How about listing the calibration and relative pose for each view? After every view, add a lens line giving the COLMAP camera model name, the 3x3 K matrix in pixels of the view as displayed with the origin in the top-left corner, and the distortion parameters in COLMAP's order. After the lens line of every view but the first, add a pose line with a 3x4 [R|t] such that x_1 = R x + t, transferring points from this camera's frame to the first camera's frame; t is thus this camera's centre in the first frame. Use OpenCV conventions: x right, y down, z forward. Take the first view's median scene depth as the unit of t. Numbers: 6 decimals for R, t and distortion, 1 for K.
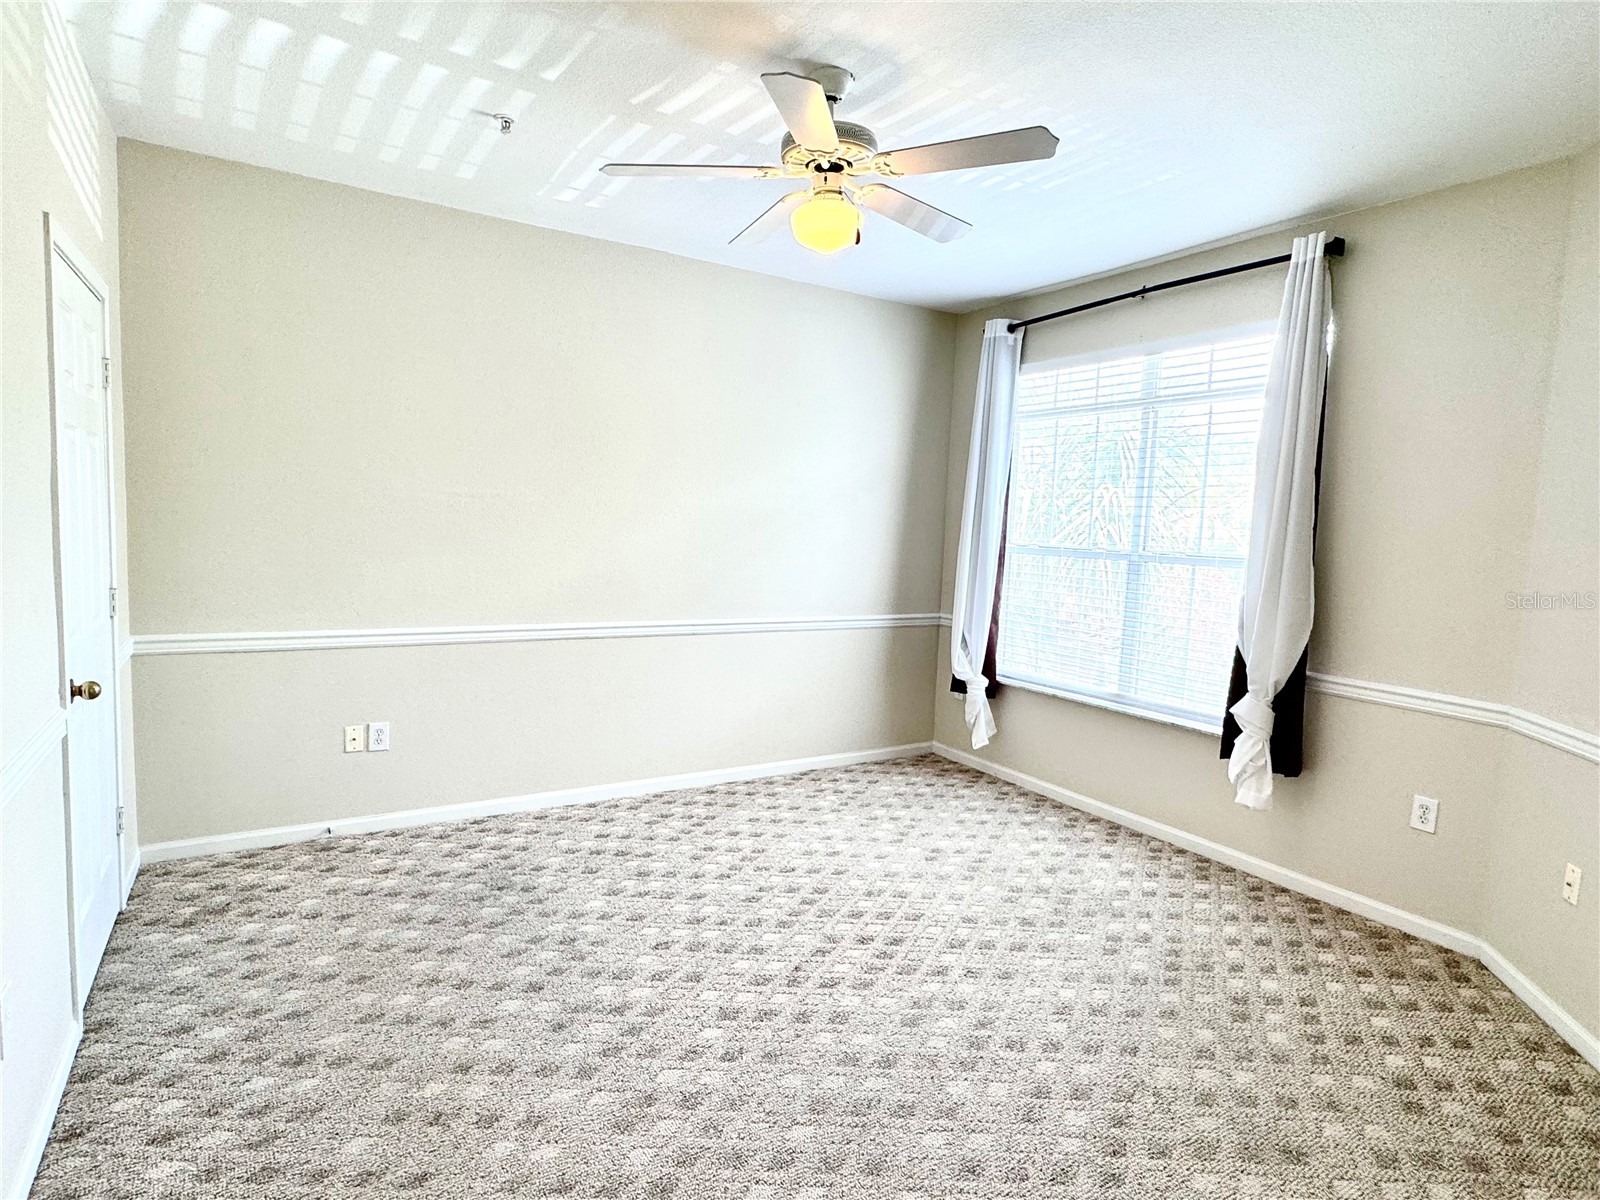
lens RADIAL K [[865.3, 0, 800.0], [0, 865.3, 600.0], [0, 0, 1]] dist [0.004449, -0.001958]
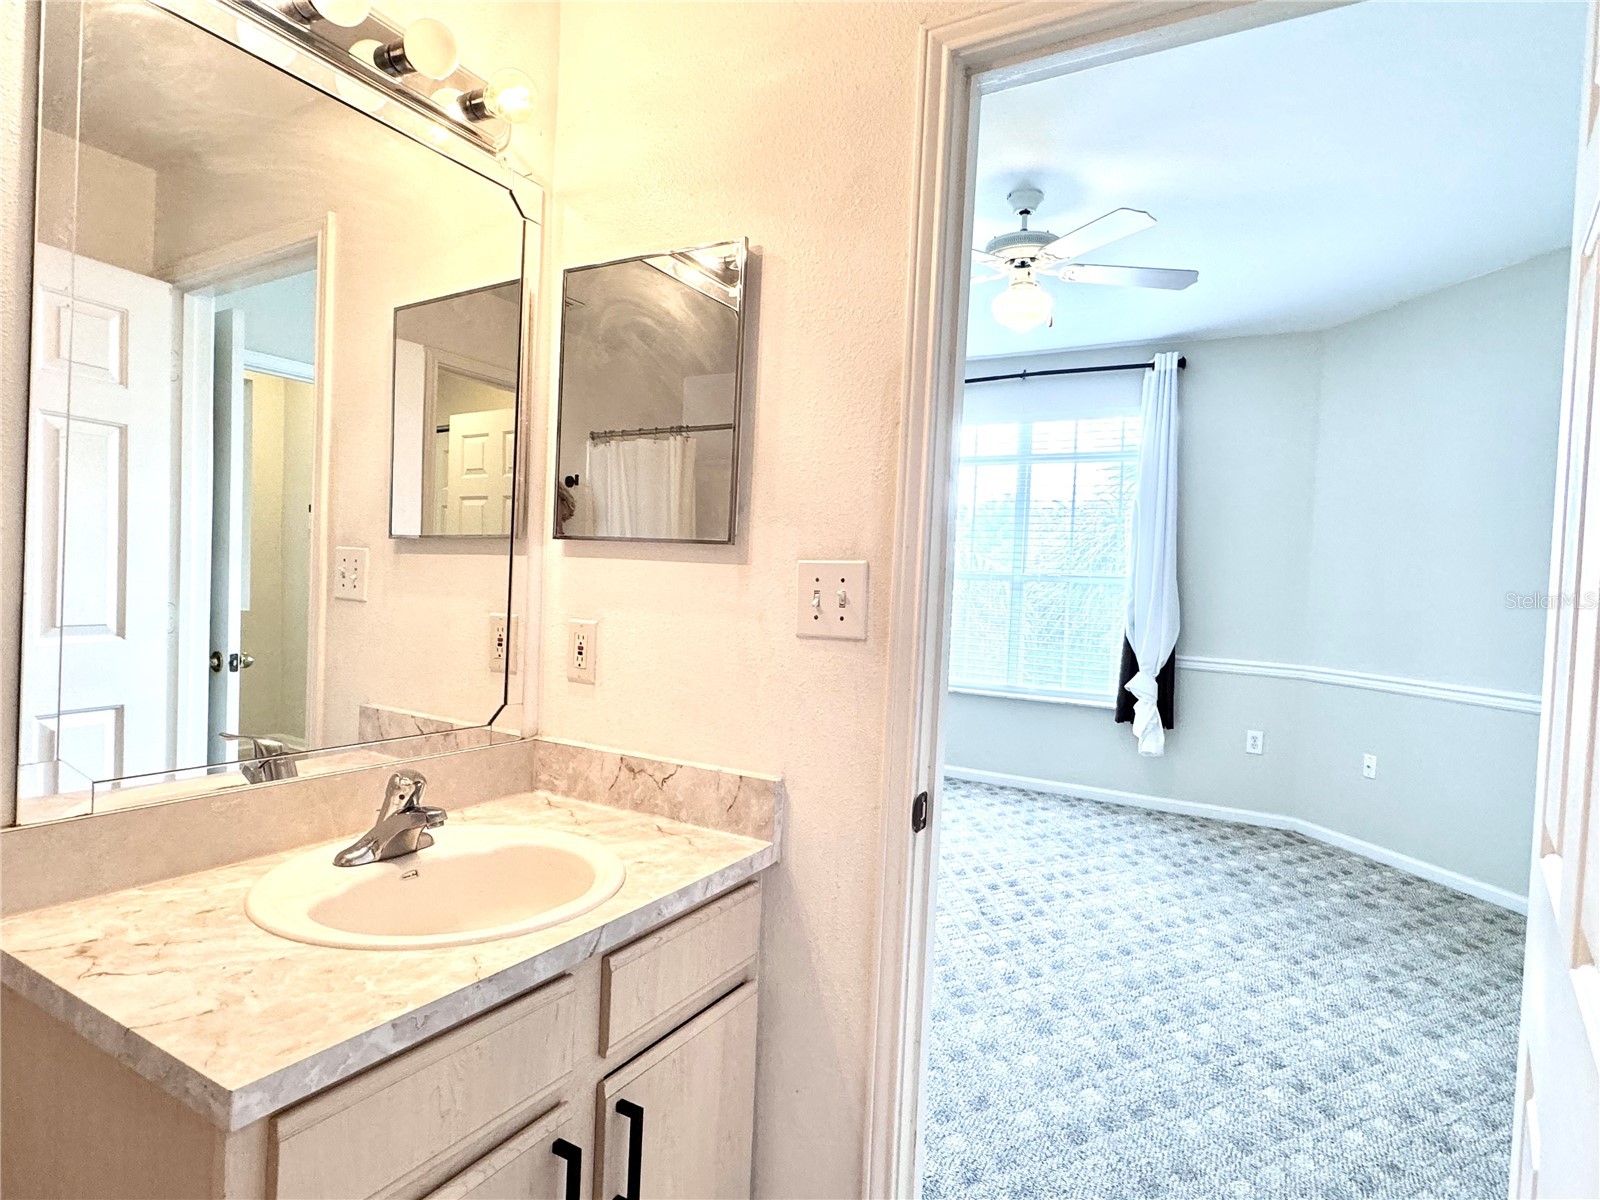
lens RADIAL K [[865.3, 0, 800.0], [0, 865.3, 600.0], [0, 0, 1]] dist [0.004449, -0.001958]
pose [[0.874475, -0.013560, 0.484880, -0.720155], [0.035614, 0.998706, -0.036299, 0.026566], [-0.483761, 0.049011, 0.873827, 0.053737]]
